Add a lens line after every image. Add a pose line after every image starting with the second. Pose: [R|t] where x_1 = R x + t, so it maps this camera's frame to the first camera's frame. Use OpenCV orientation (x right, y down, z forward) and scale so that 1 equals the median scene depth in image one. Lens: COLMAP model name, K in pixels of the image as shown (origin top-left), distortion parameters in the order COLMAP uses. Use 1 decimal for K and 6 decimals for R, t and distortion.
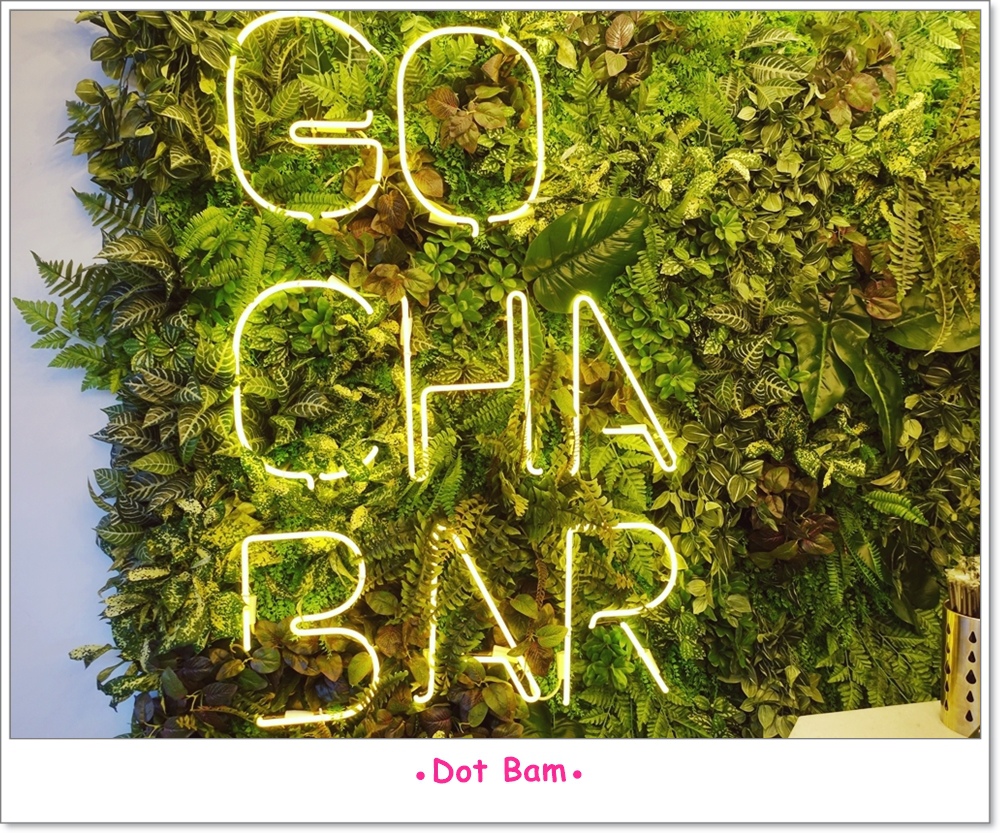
lens RADIAL K [[744.1, 0, 492.7], [0, 744.1, 373.2], [0, 0, 1]] dist [-0.010498, 0.004510]
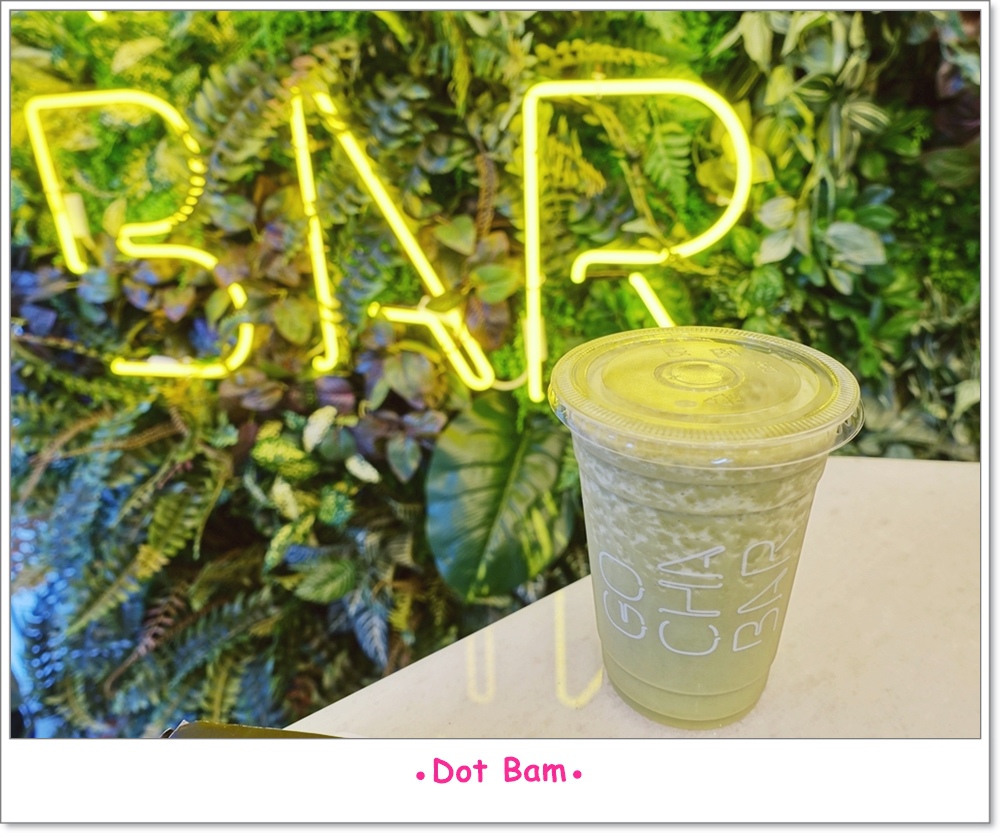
lens RADIAL K [[744.1, 0, 492.7], [0, 744.1, 373.2], [0, 0, 1]] dist [-0.010498, 0.004510]
pose [[0.926633, 0.105655, -0.360815, 0.288596], [0.029565, 0.936252, 0.350084, 0.208486], [0.374802, -0.335067, 0.864438, 0.458357]]
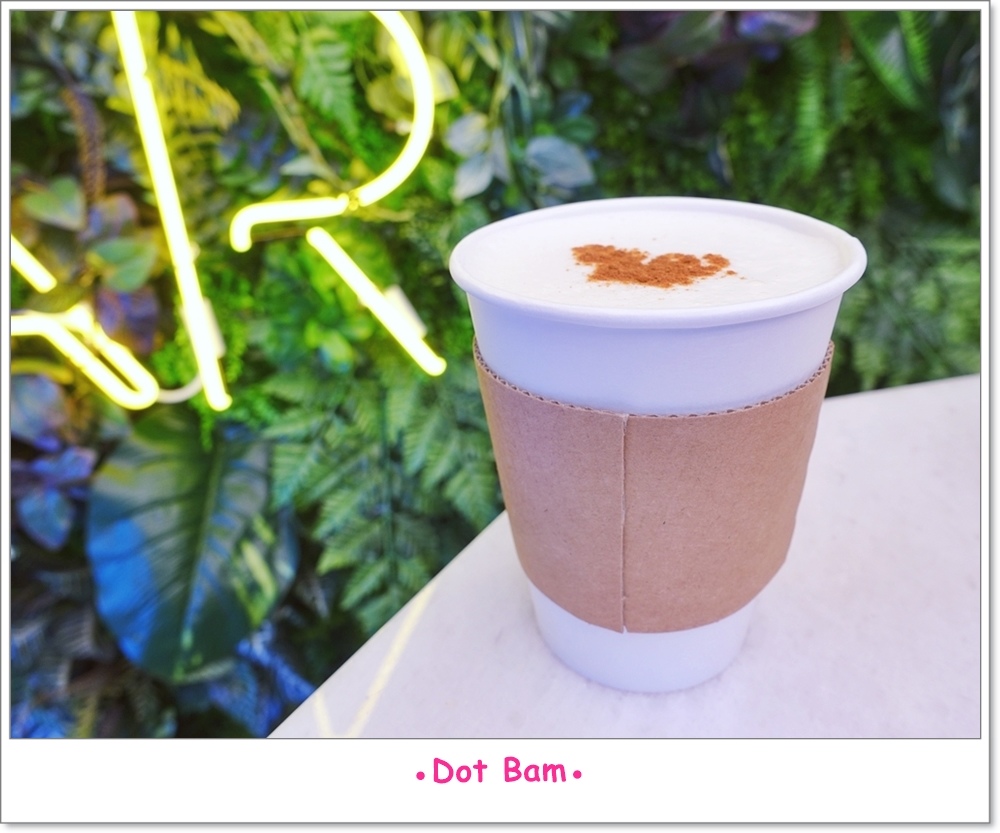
lens RADIAL K [[744.1, 0, 492.7], [0, 744.1, 373.2], [0, 0, 1]] dist [-0.010498, 0.004510]
pose [[0.998273, -0.053376, -0.024555, 0.290899], [0.058745, 0.914005, 0.401427, 0.243898], [0.001017, -0.402176, 0.915562, 0.567203]]
